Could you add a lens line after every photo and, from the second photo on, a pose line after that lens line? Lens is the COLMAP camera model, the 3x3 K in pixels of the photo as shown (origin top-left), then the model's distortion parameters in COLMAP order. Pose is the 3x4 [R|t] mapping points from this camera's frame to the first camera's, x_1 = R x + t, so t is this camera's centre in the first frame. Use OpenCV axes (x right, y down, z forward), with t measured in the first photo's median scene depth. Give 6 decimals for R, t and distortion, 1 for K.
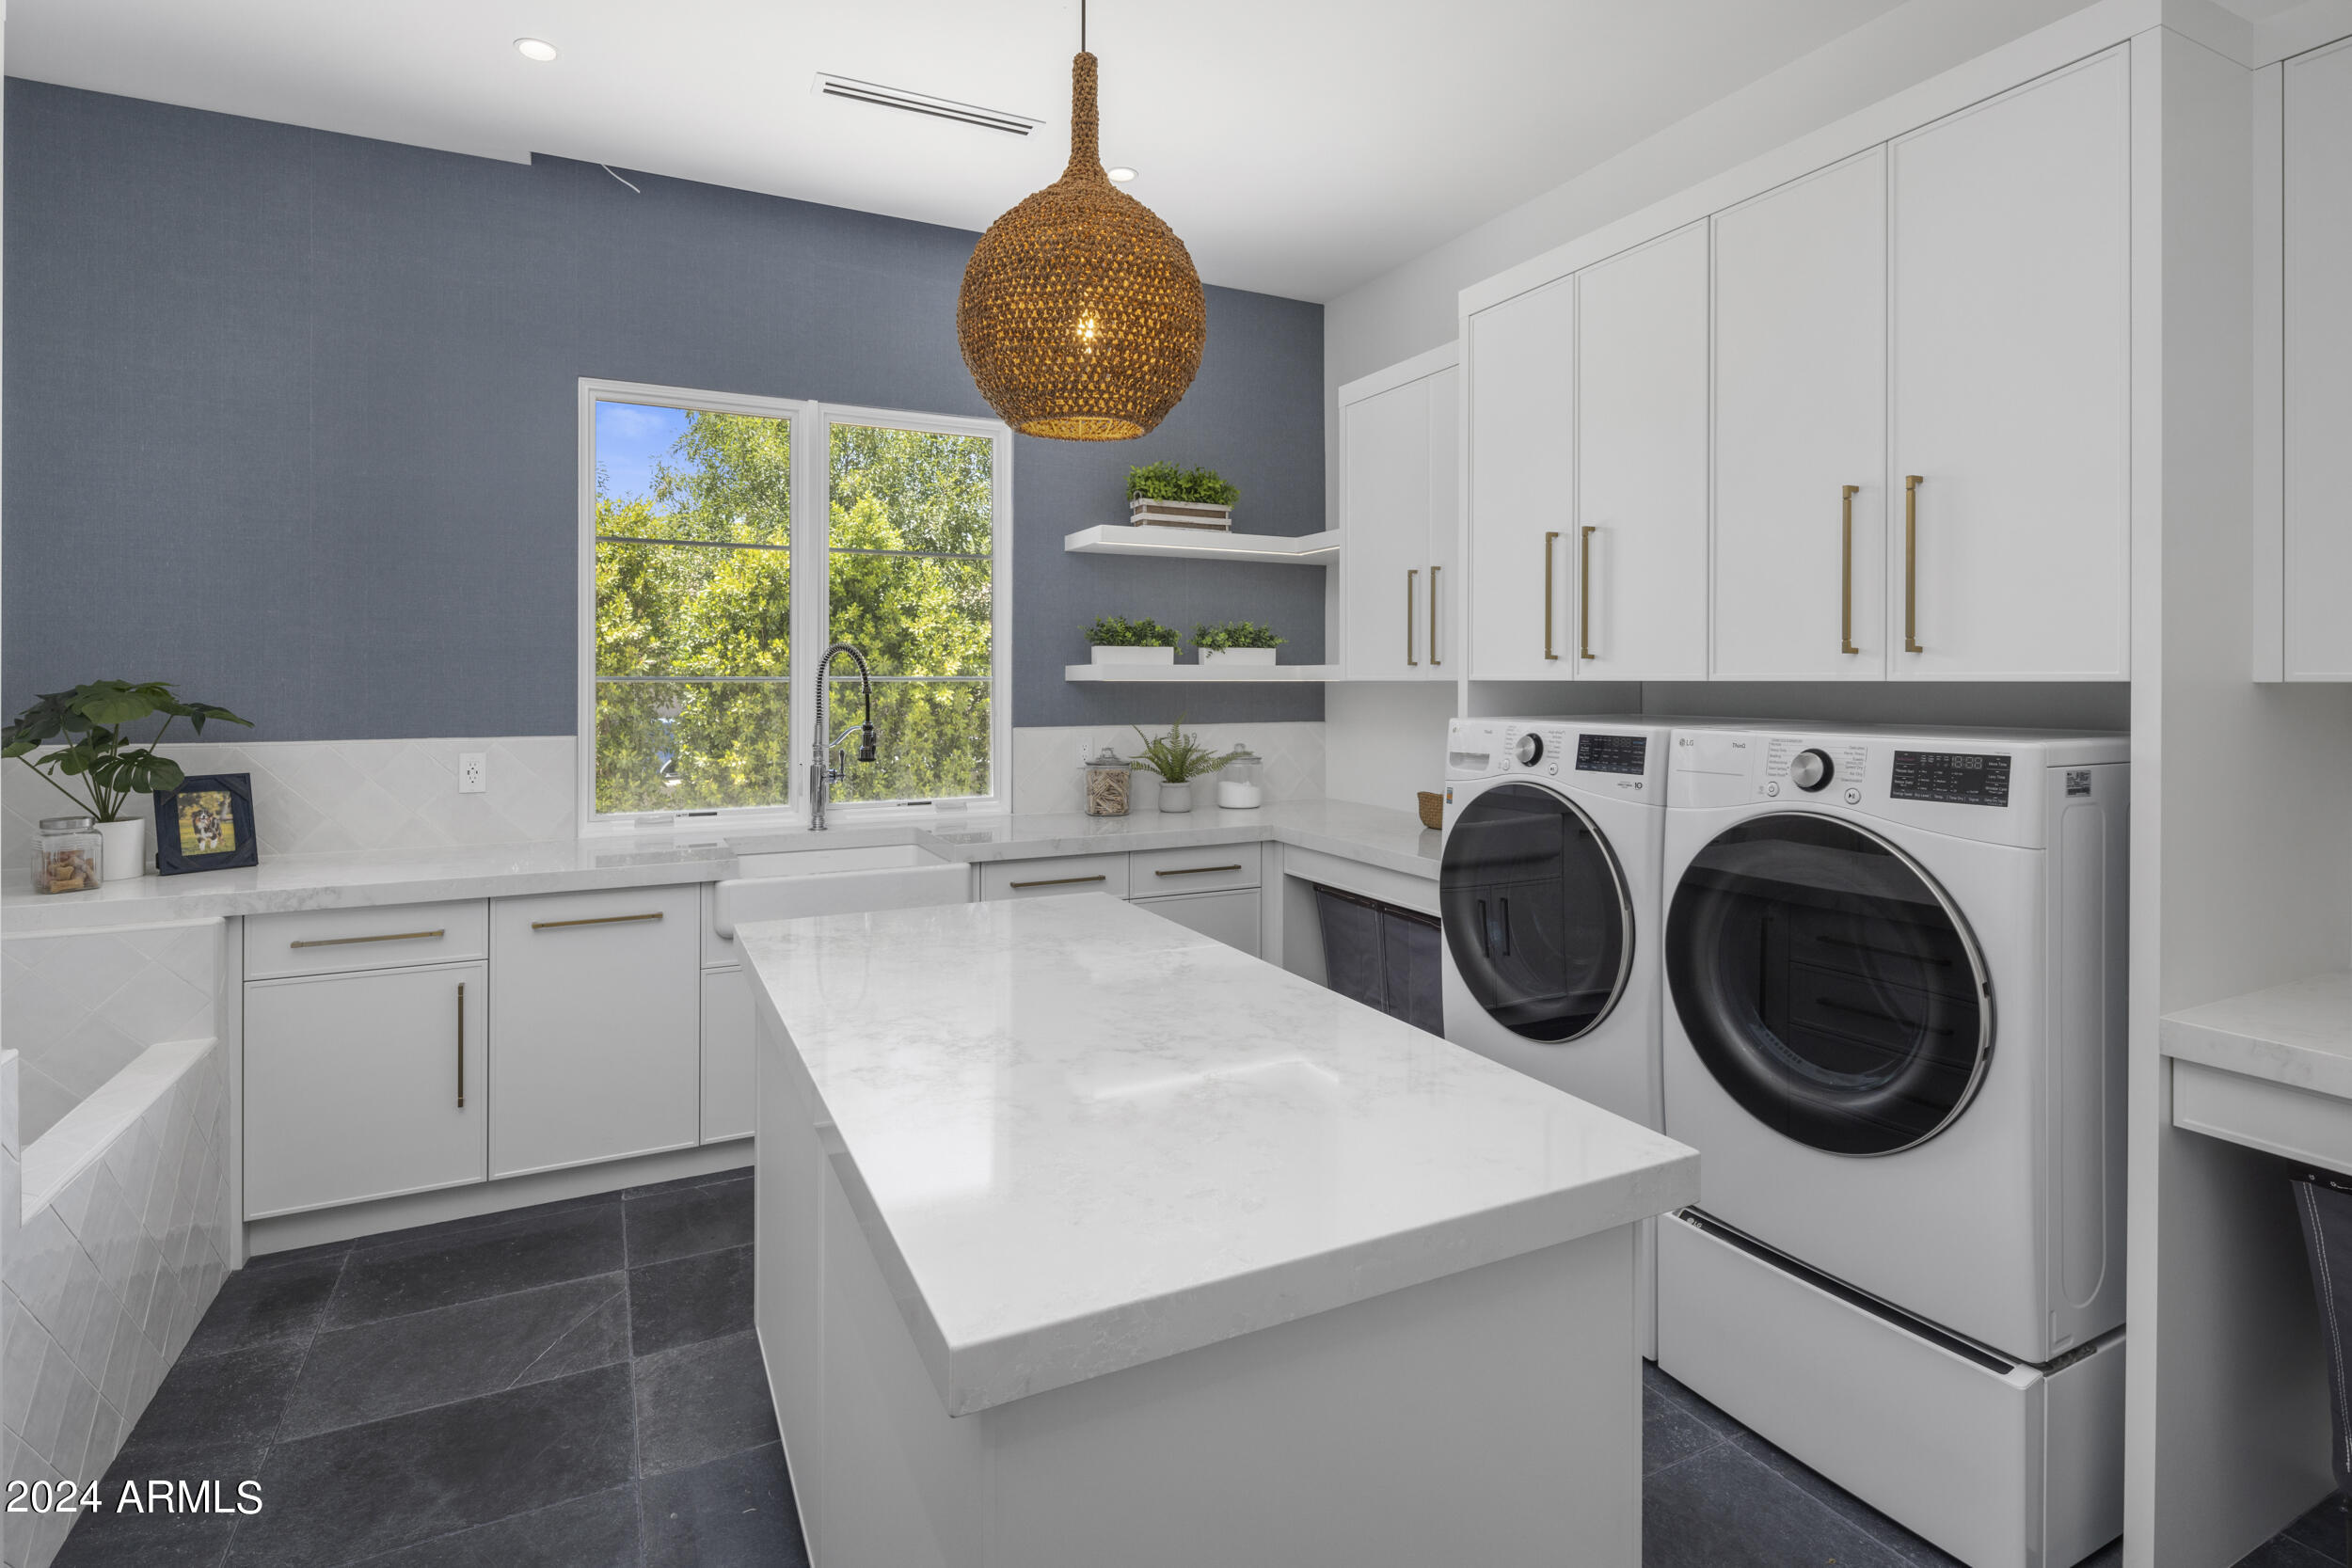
lens RADIAL K [[1141.8, 0, 1173.5], [0, 1141.8, 682.2], [0, 0, 1]] dist [0.003772, -0.003001]
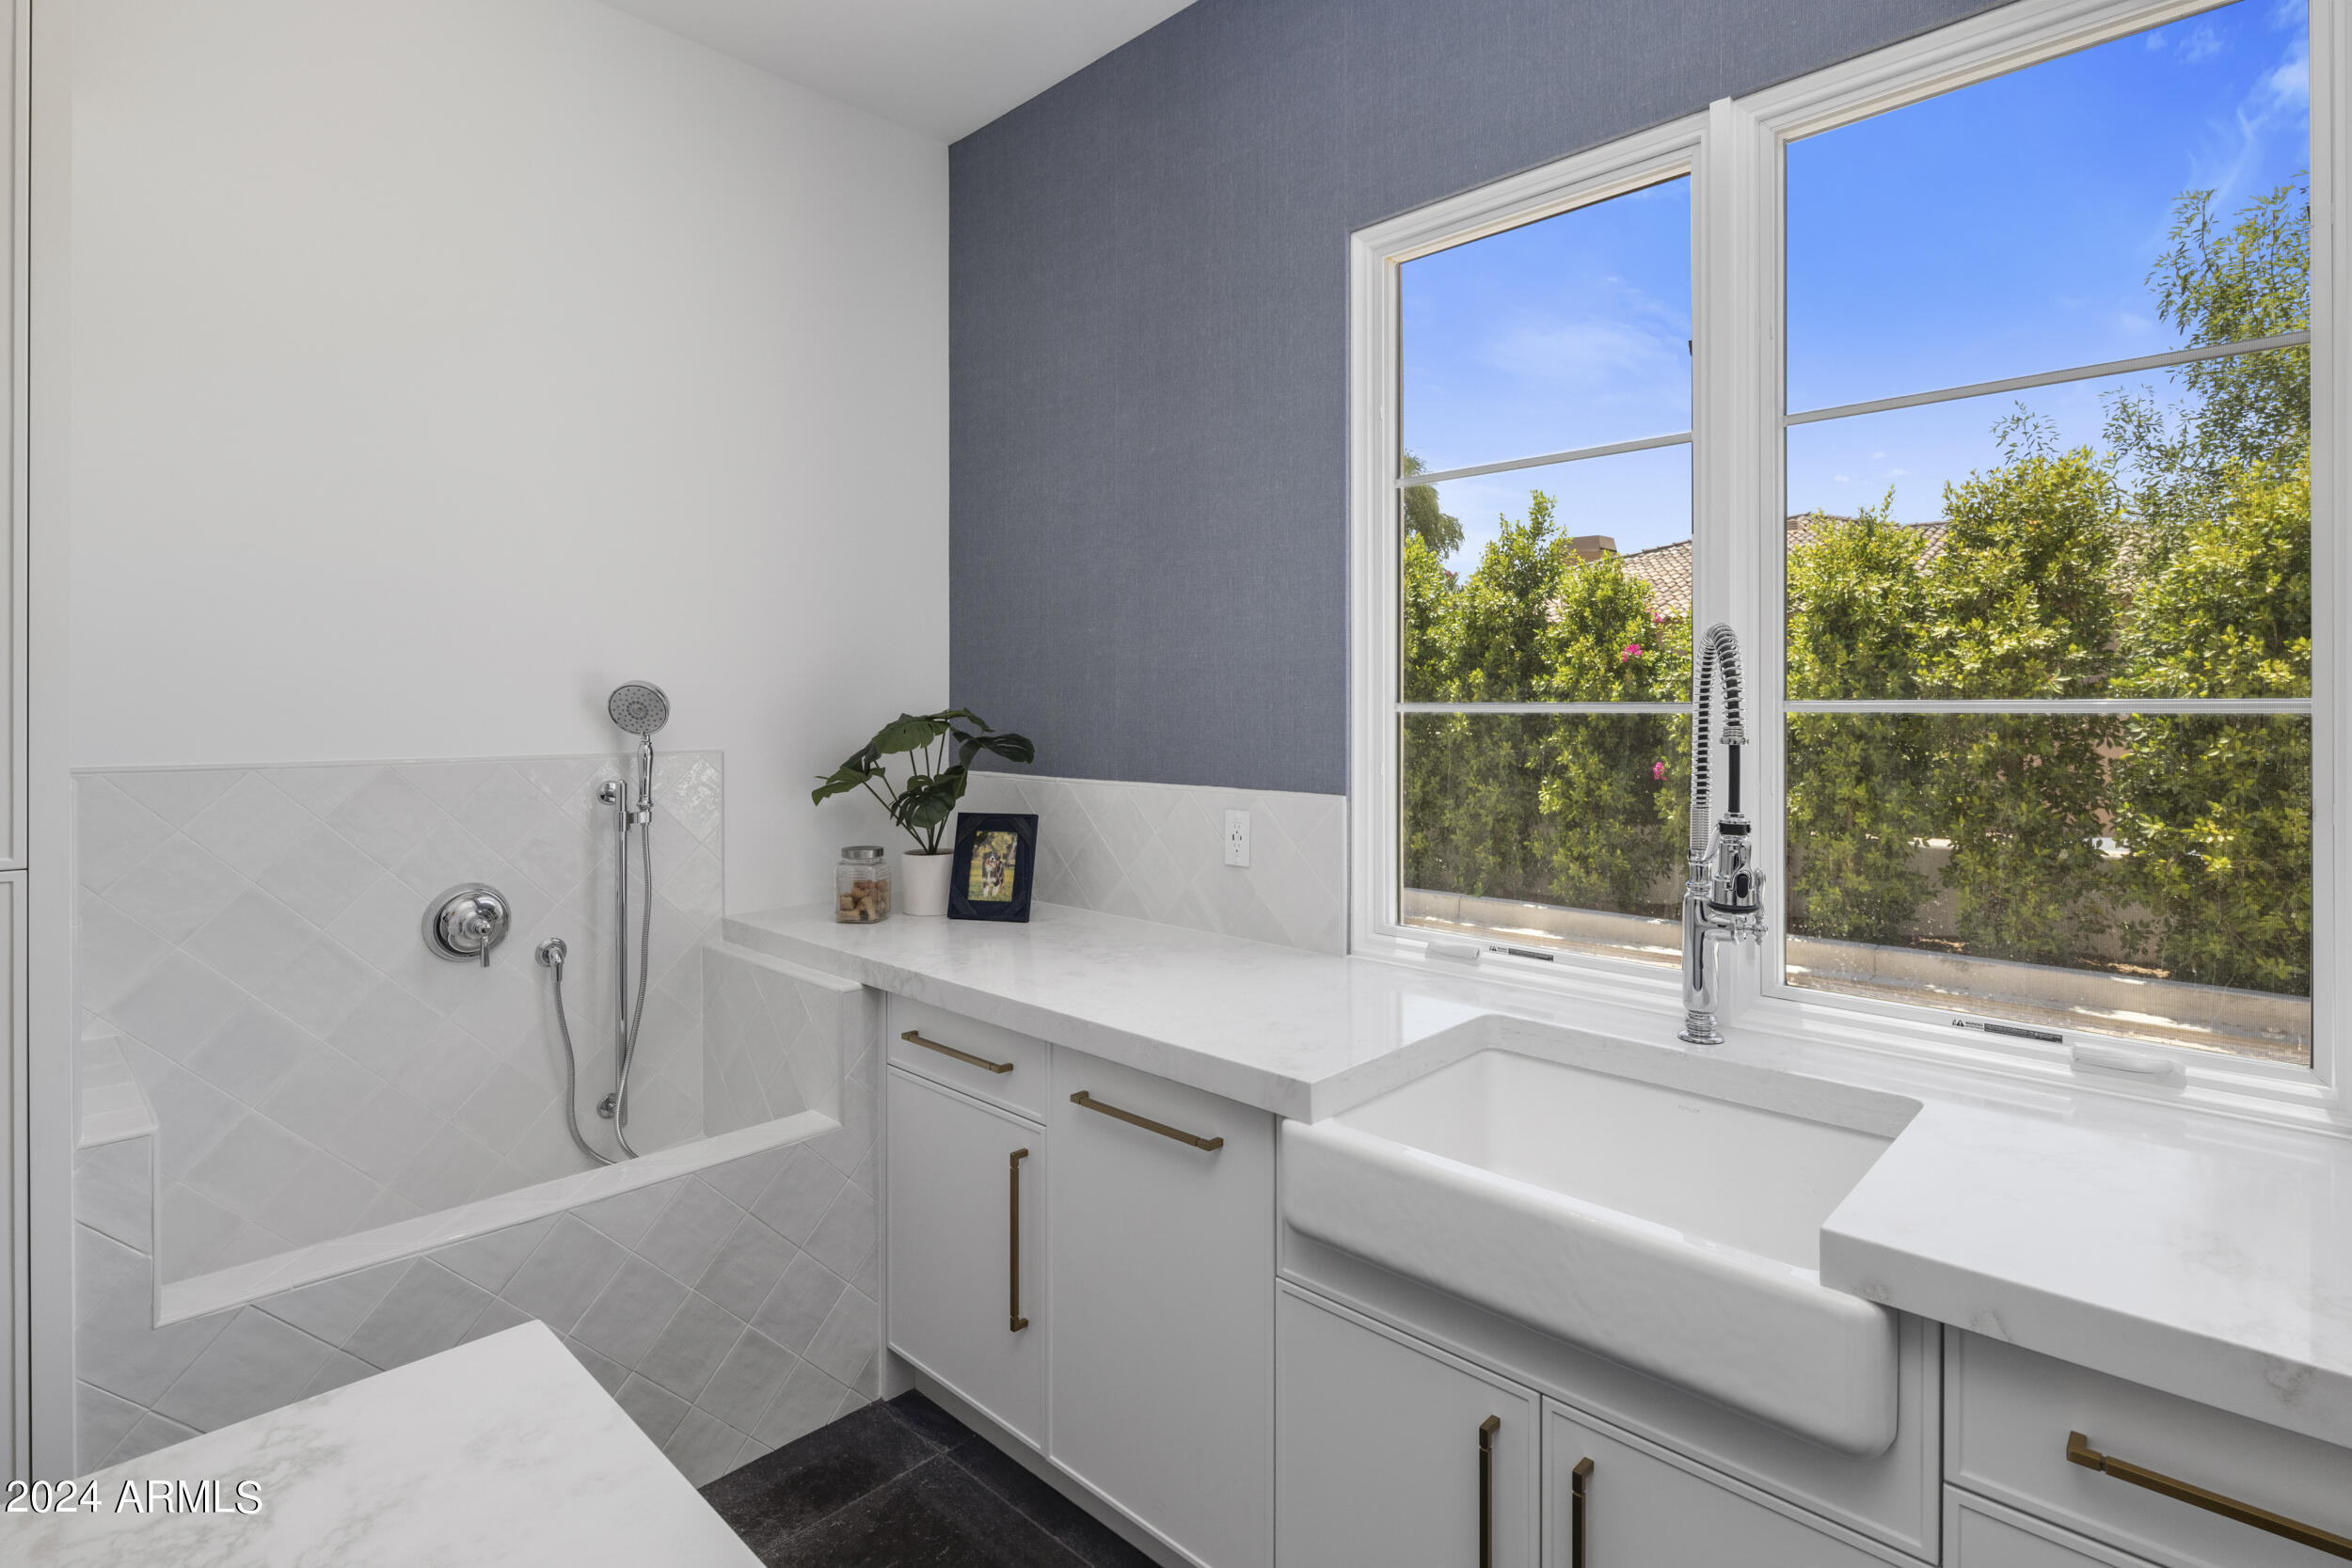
lens RADIAL K [[1141.8, 0, 1185.4], [0, 1141.8, 702.9], [0, 0, 1]] dist [0.003772, -0.003001]
pose [[0.339842, -0.001907, -0.940480, 0.017277], [-0.001289, 0.999996, -0.002494, -0.001316], [0.940482, 0.002059, 0.339839, 0.255516]]
